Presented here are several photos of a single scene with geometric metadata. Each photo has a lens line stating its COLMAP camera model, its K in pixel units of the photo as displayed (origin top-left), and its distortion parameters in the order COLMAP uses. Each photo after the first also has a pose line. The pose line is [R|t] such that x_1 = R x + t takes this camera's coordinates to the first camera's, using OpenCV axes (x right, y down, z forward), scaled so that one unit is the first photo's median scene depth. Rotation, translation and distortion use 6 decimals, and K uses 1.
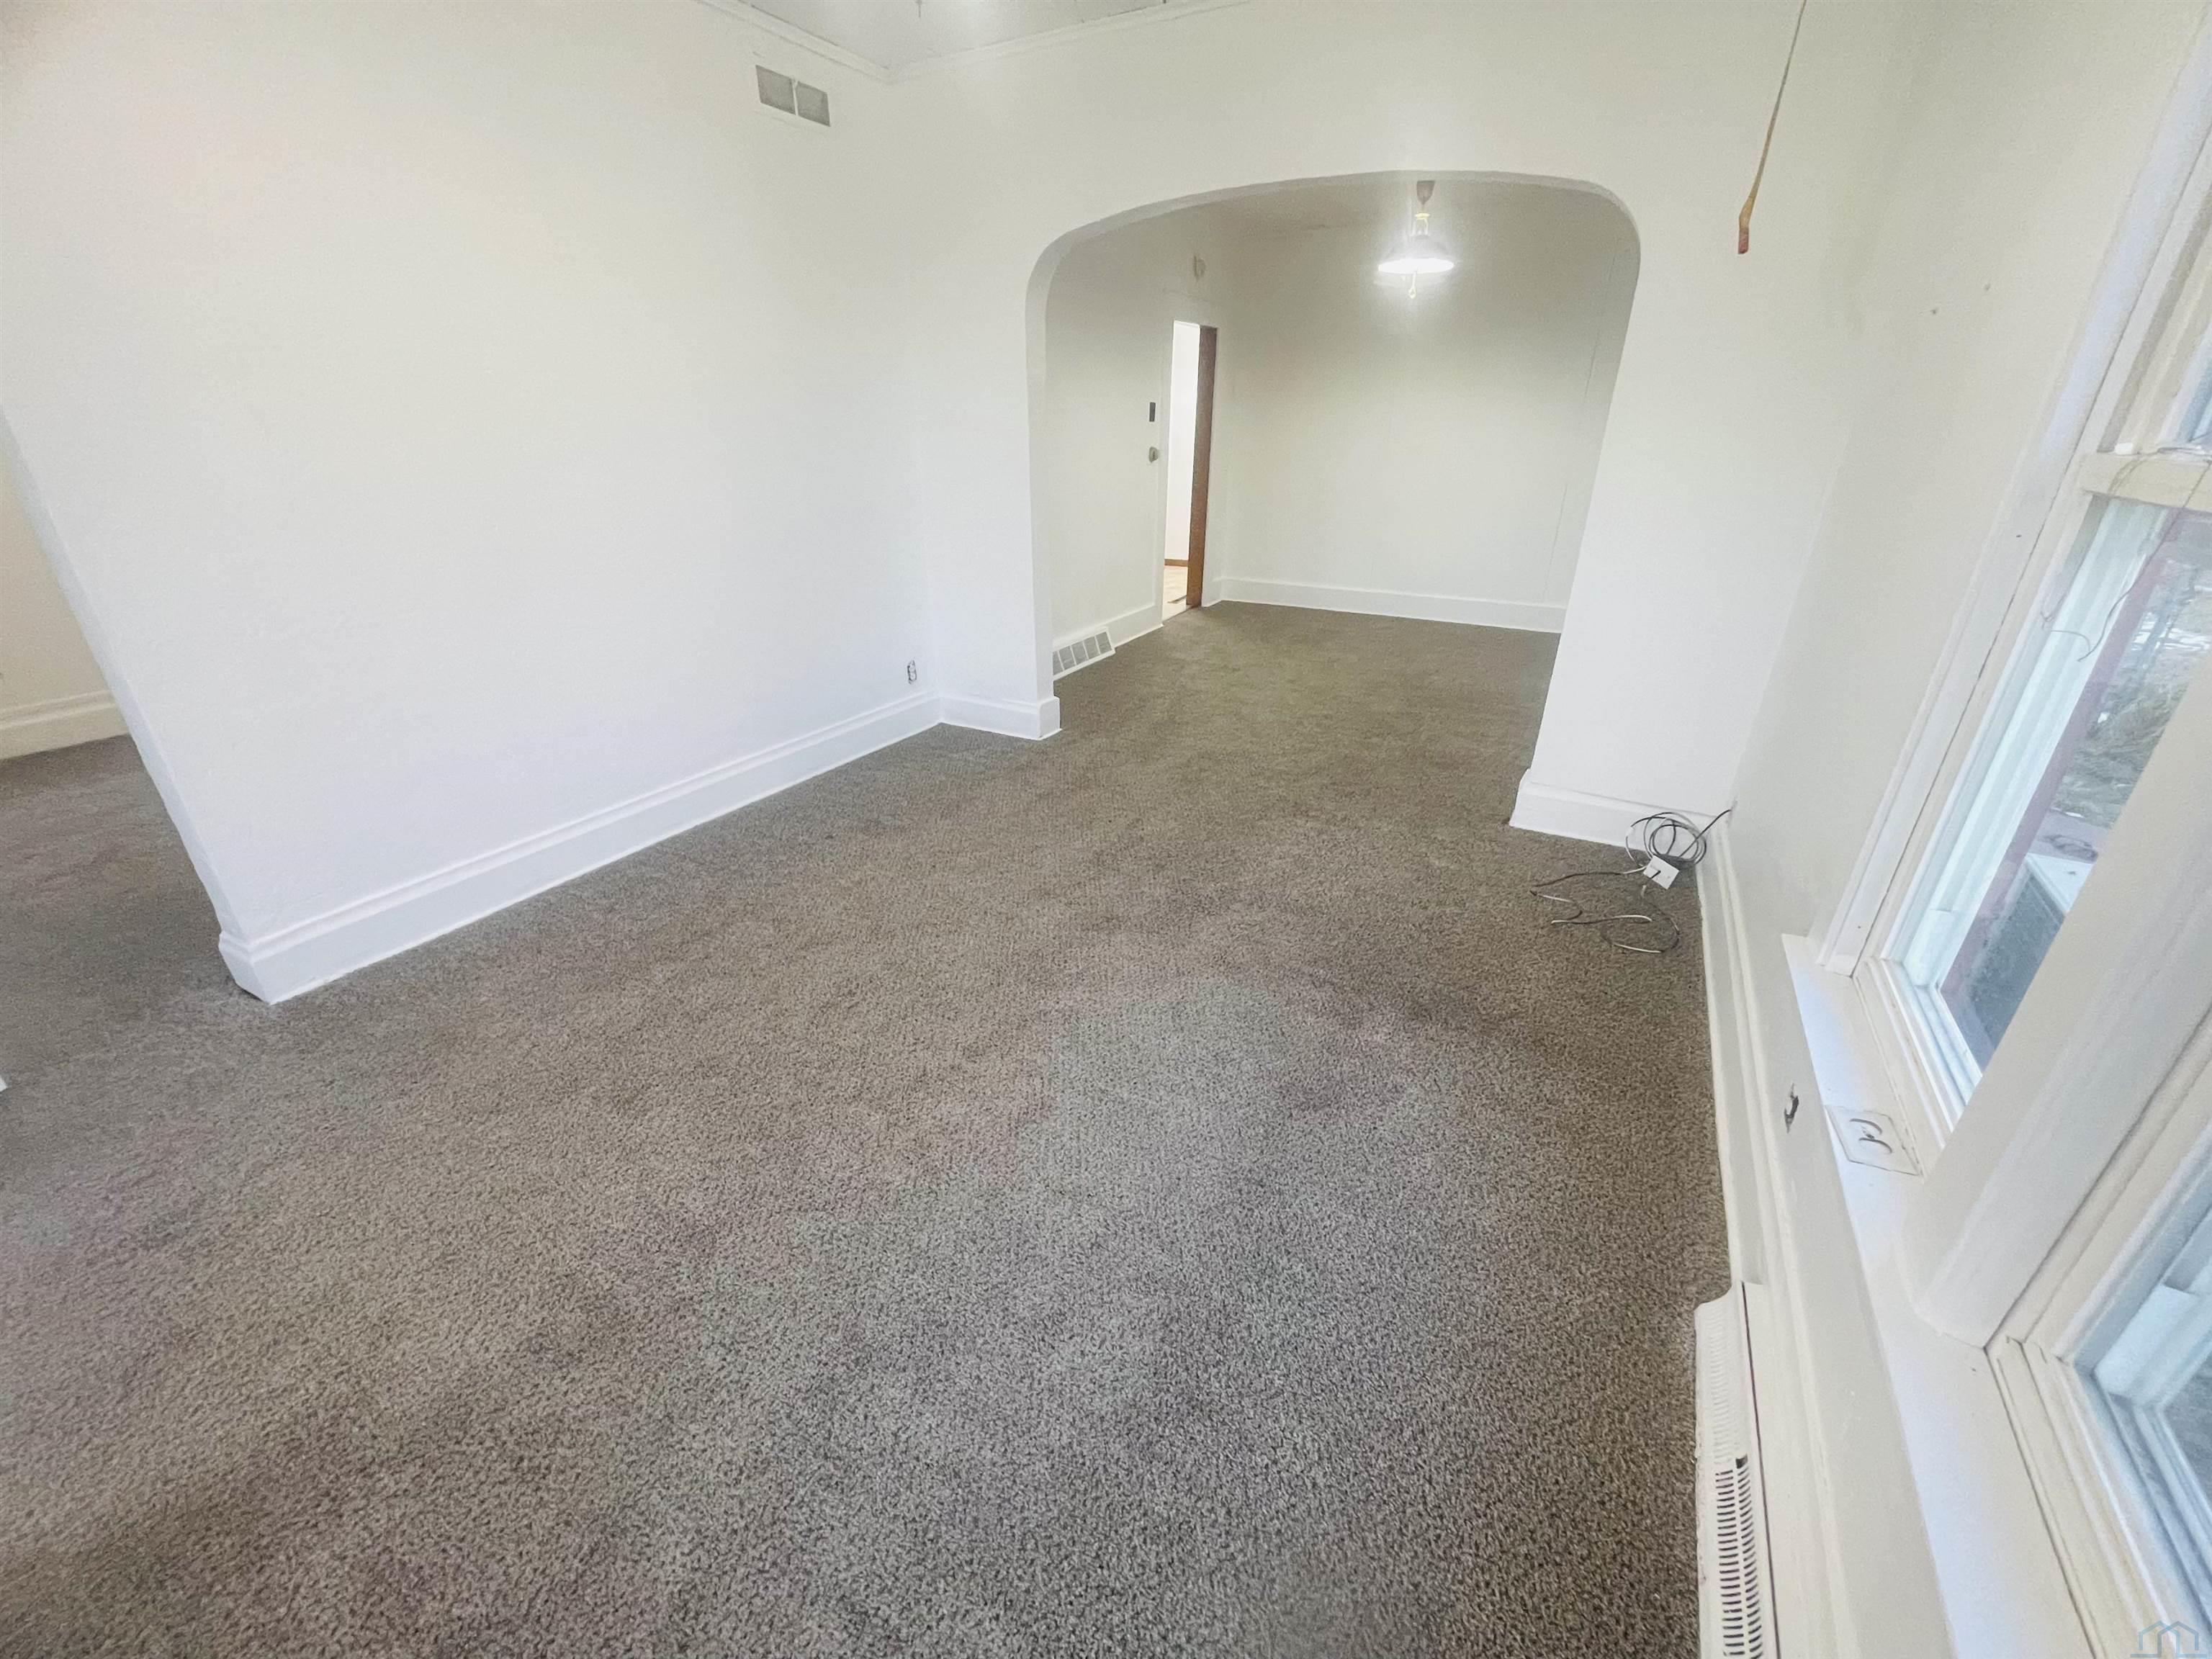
lens RADIAL K [[897.0, 0, 1113.9], [0, 897.0, 832.4], [0, 0, 1]] dist [0.000517, -0.000071]
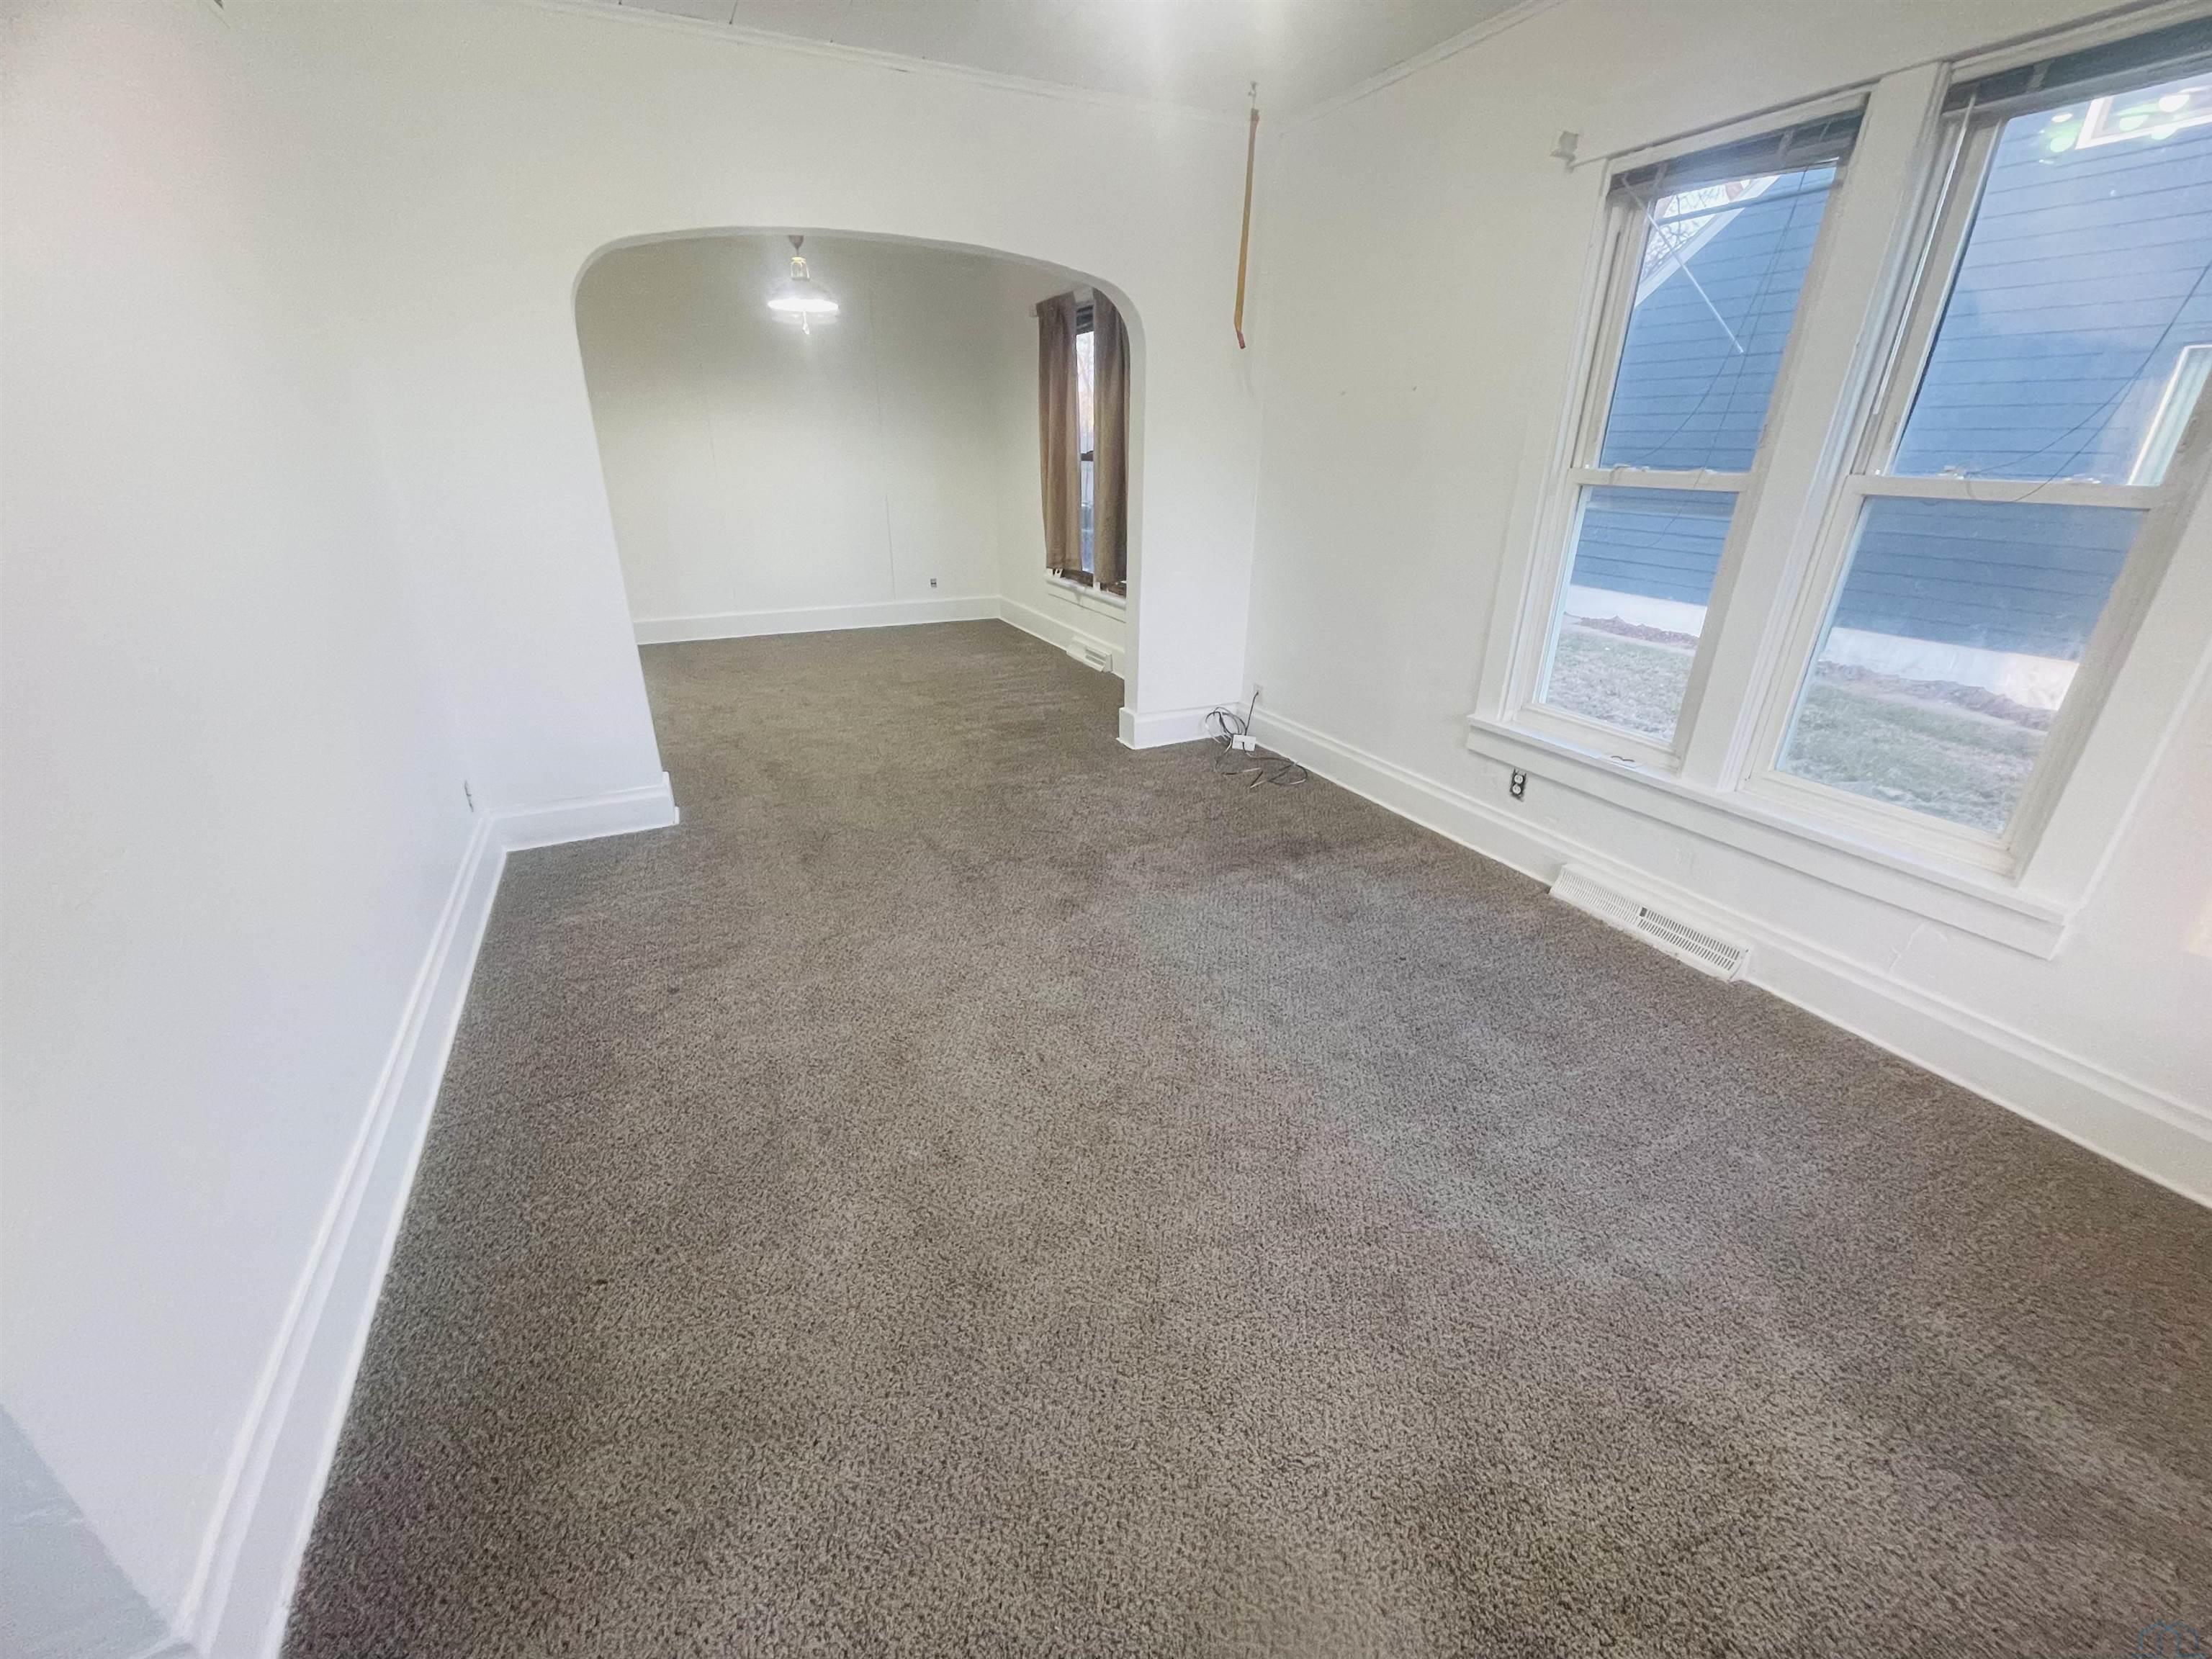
lens RADIAL K [[897.0, 0, 1110.3], [0, 897.0, 828.1], [0, 0, 1]] dist [0.000517, -0.000071]
pose [[0.579647, -0.328787, 0.745592, -0.630966], [0.343411, 0.928328, 0.142390, -0.104280], [-0.738971, 0.173509, 0.651012, 0.183827]]
